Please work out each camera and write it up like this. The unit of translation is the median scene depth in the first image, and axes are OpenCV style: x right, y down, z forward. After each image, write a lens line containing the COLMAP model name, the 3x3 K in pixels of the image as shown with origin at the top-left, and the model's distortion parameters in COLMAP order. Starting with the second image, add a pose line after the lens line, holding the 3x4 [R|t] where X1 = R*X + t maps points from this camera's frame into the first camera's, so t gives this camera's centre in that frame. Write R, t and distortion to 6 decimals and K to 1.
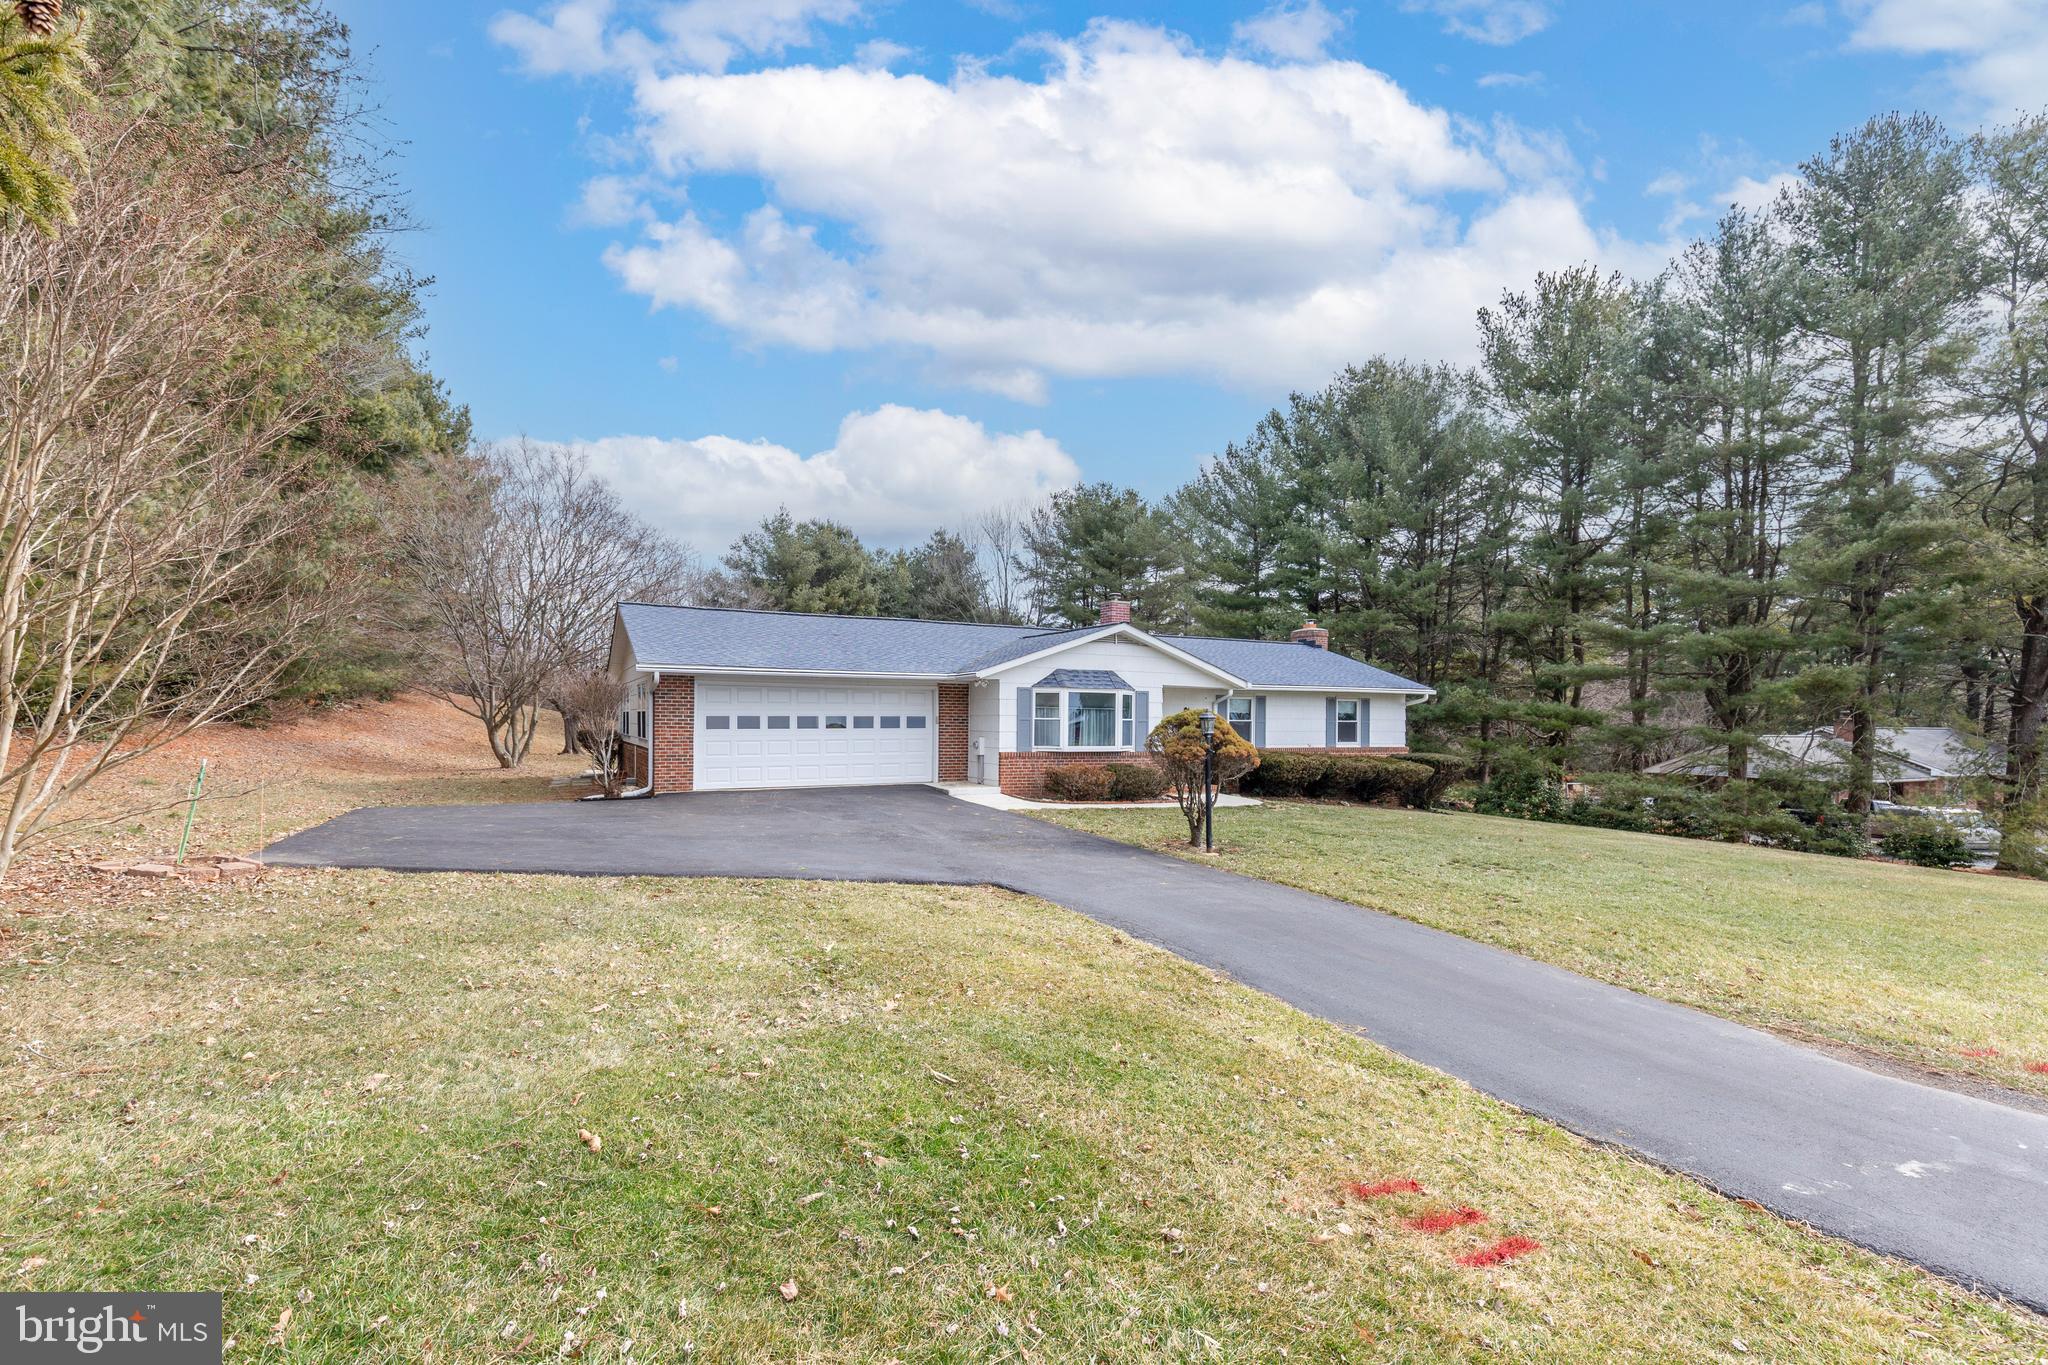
lens RADIAL K [[933.3, 0, 1024.0], [0, 933.3, 682.5], [0, 0, 1]] dist [0.003627, 0.000257]
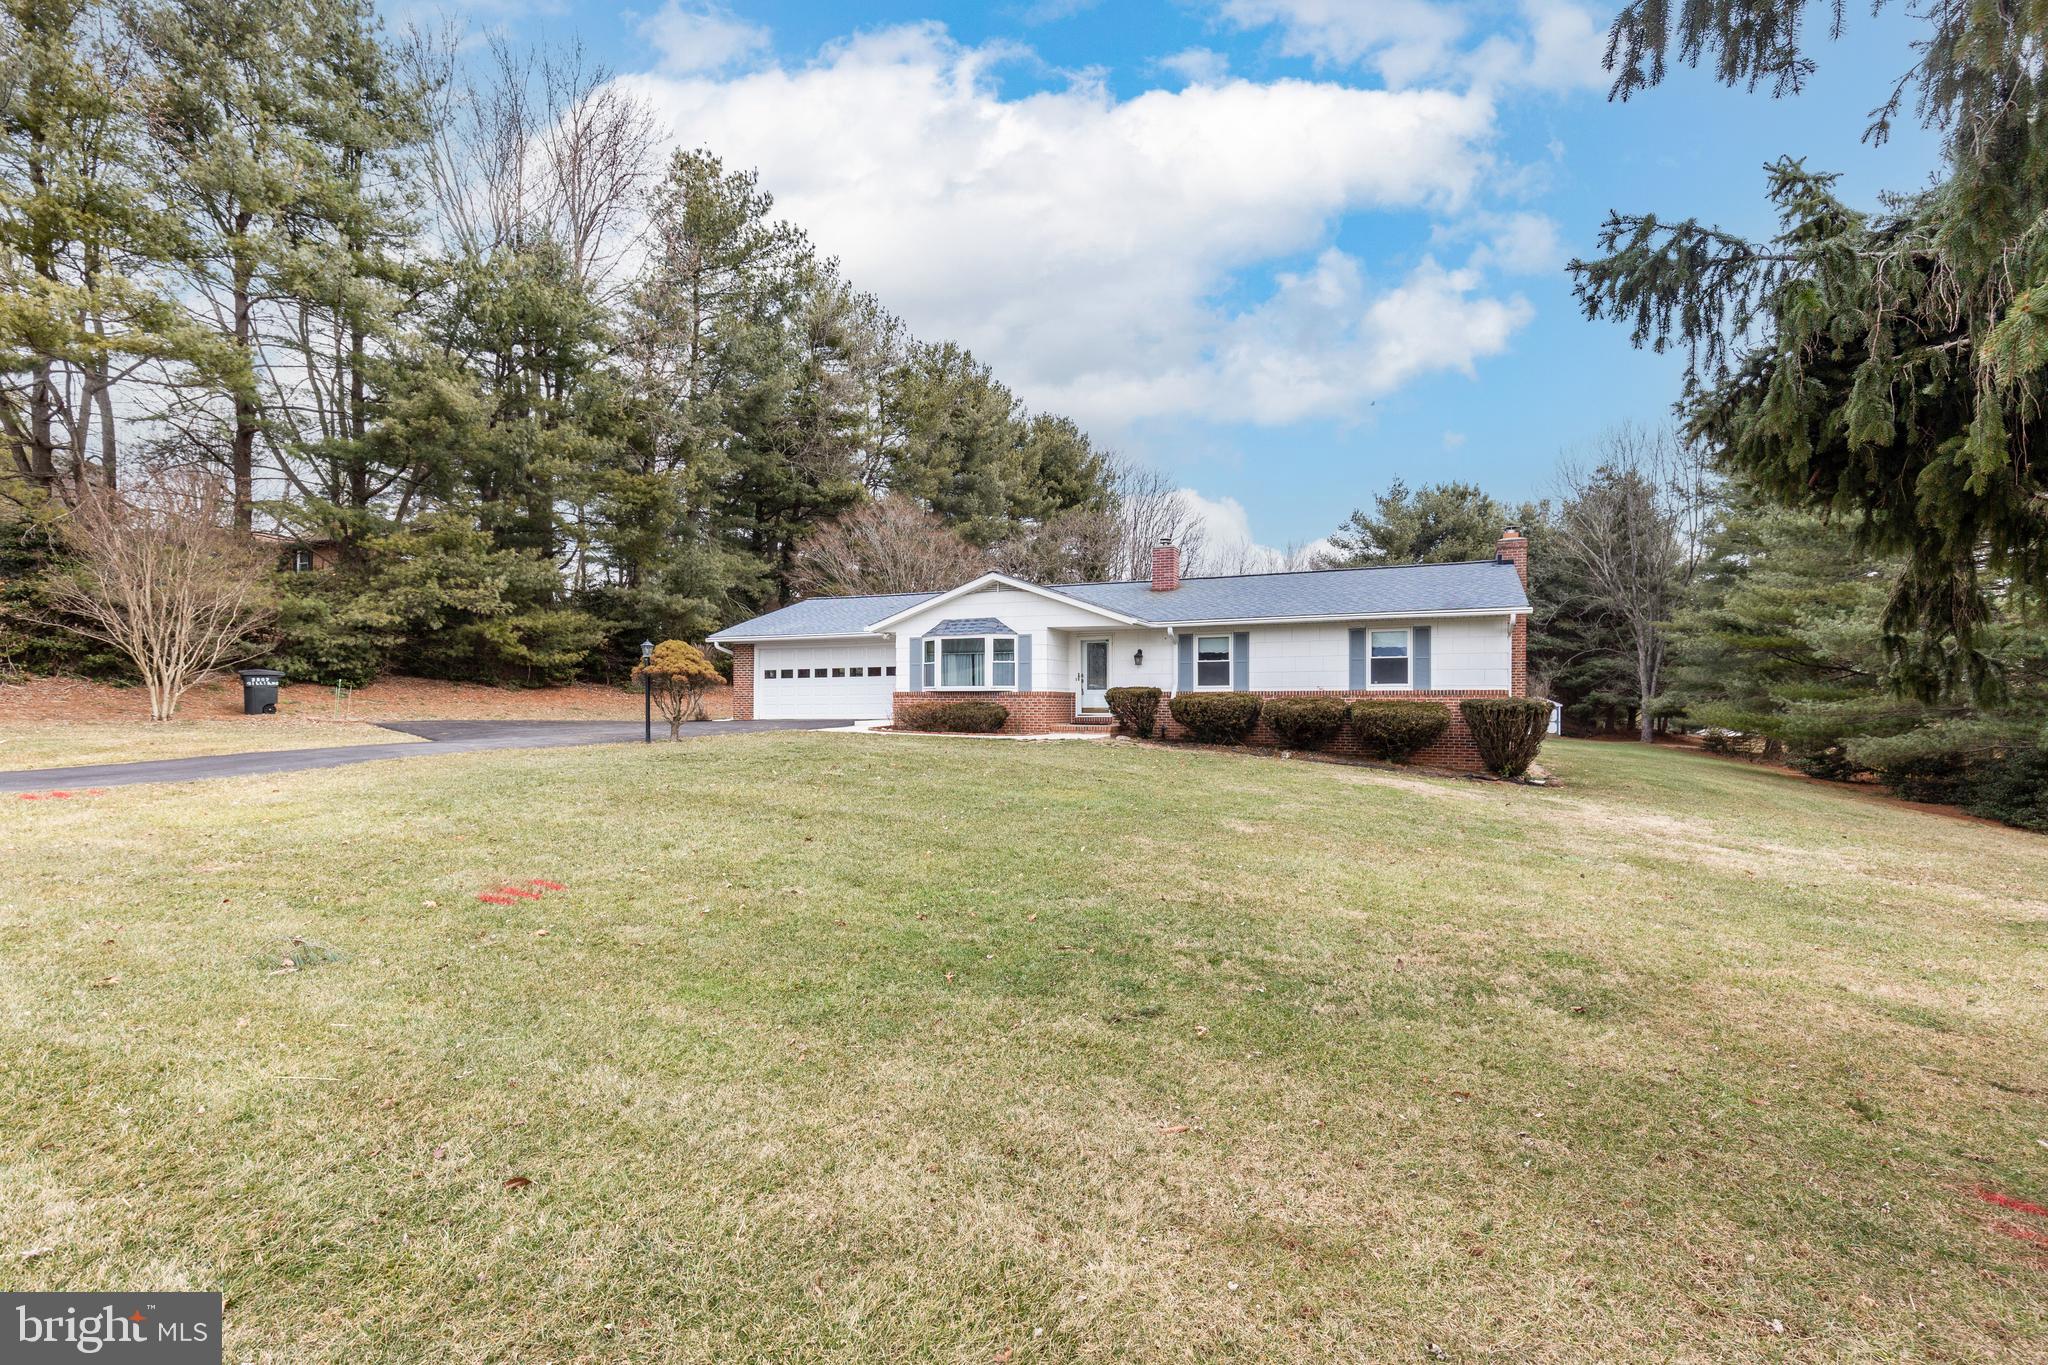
lens RADIAL K [[933.3, 0, 1024.0], [0, 933.3, 682.5], [0, 0, 1]] dist [0.003627, 0.000257]
pose [[0.622913, -0.028820, -0.781760, 0.813038], [0.034802, 0.999353, -0.009111, 0.062696], [0.781517, -0.021531, 0.623512, 0.289621]]
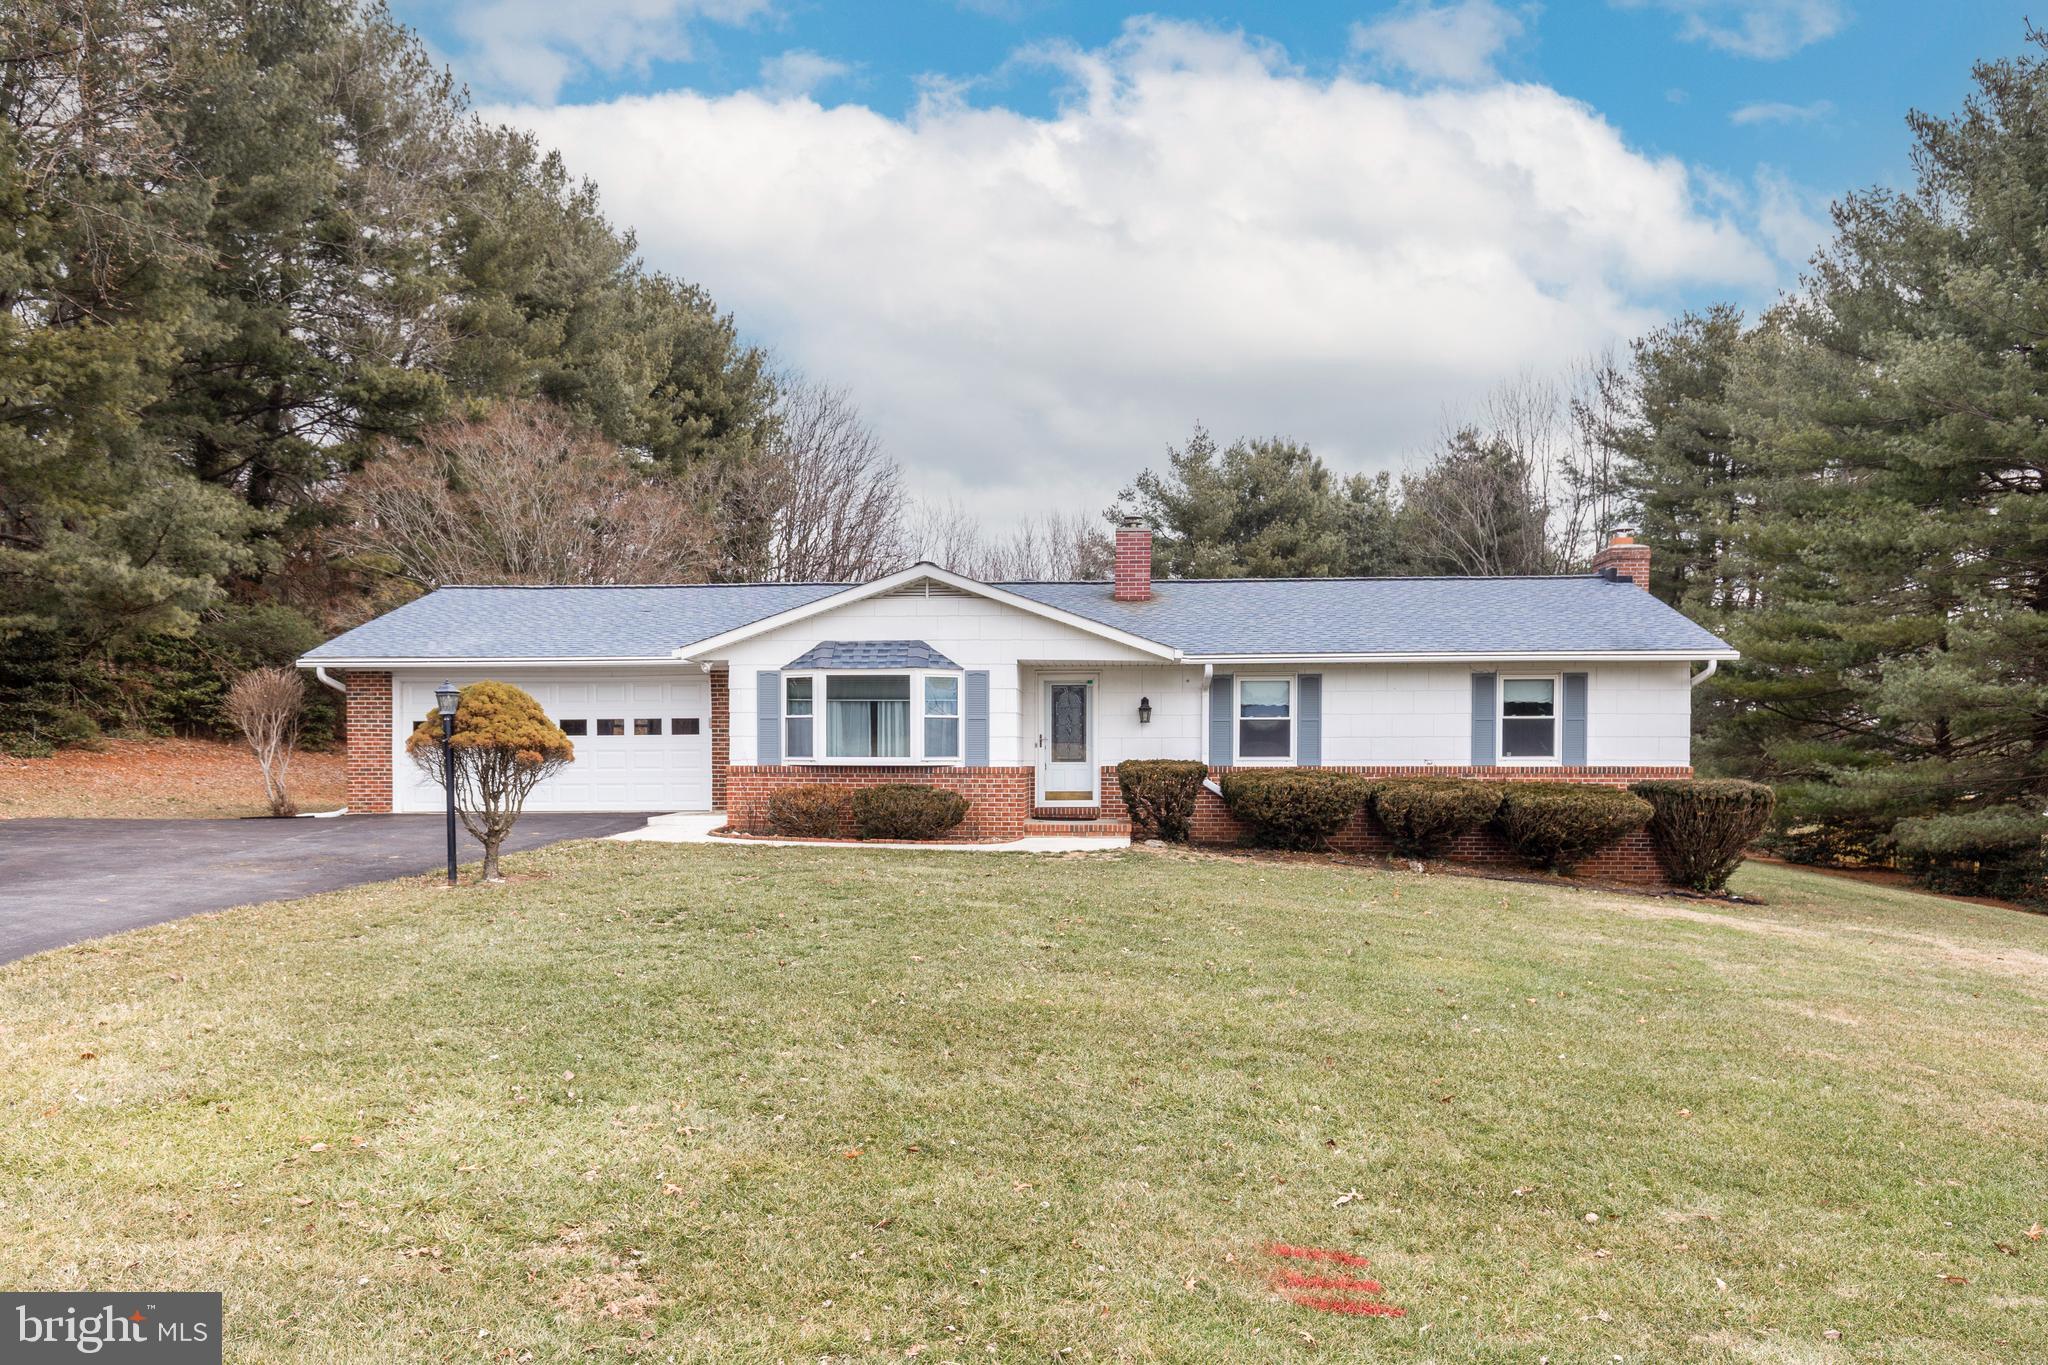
lens RADIAL K [[1469.7, 0, 1009.3], [0, 1469.7, 770.6], [0, 0, 1]] dist [-0.002626, 0.001322]
pose [[0.845820, -0.003973, -0.533454, 0.573816], [0.028656, 0.998867, 0.037996, 0.033621], [0.532699, -0.047424, 0.844975, 0.148751]]
